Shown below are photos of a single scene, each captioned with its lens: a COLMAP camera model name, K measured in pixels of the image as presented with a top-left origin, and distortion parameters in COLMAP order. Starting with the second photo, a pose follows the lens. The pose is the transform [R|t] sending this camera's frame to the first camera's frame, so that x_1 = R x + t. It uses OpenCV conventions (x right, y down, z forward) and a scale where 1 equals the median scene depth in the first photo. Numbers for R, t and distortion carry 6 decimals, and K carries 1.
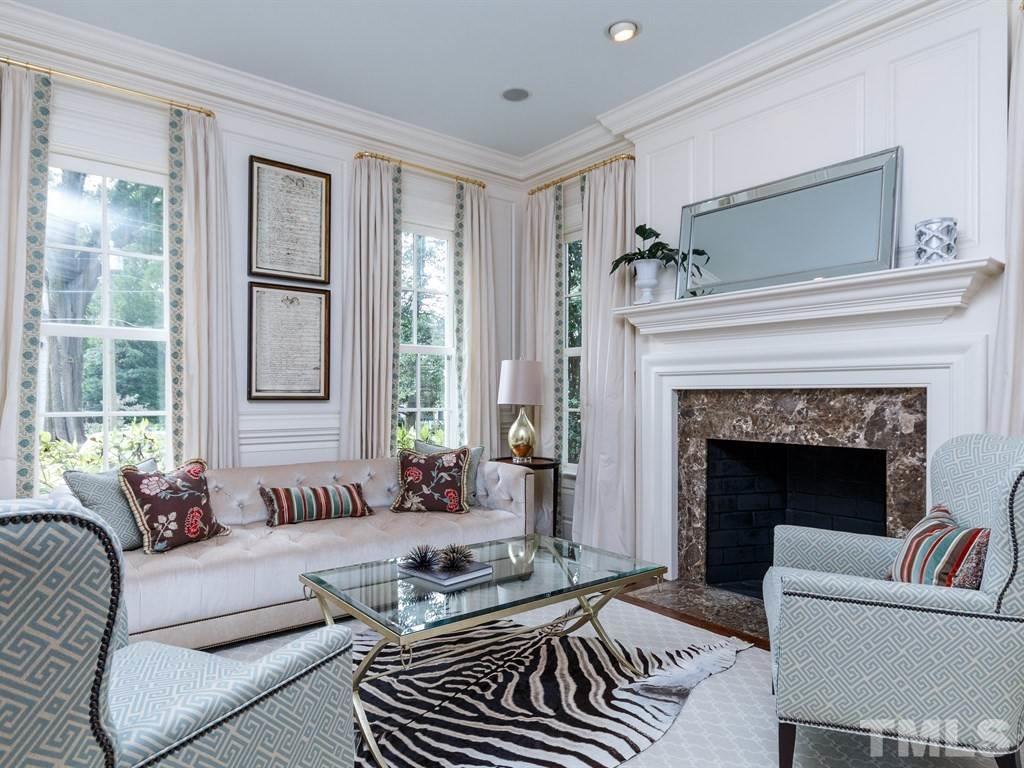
lens RADIAL K [[626.7, 0, 511.6], [0, 626.7, 398.0], [0, 0, 1]] dist [0.001399, 0.000908]
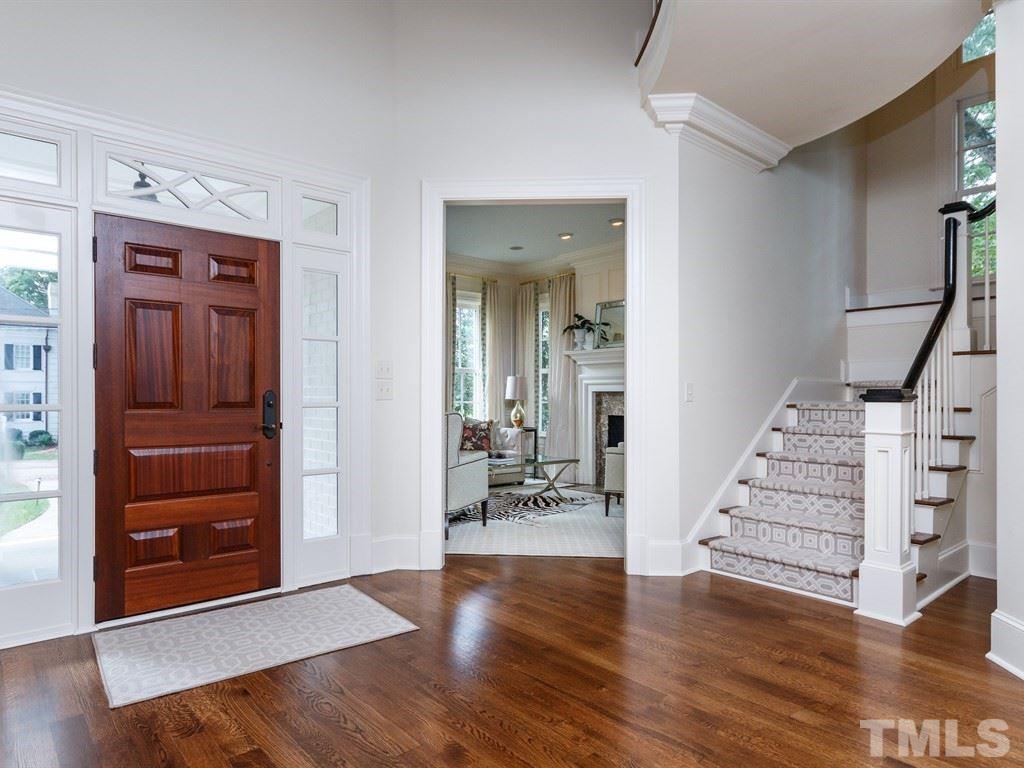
lens RADIAL K [[626.7, 0, 511.6], [0, 626.7, 398.0], [0, 0, 1]] dist [0.001399, 0.000908]
pose [[0.999097, -0.001917, 0.042442, -0.086067], [0.001898, 0.999998, 0.000489, 0.005529], [-0.042443, -0.000408, 0.999099, -0.939964]]
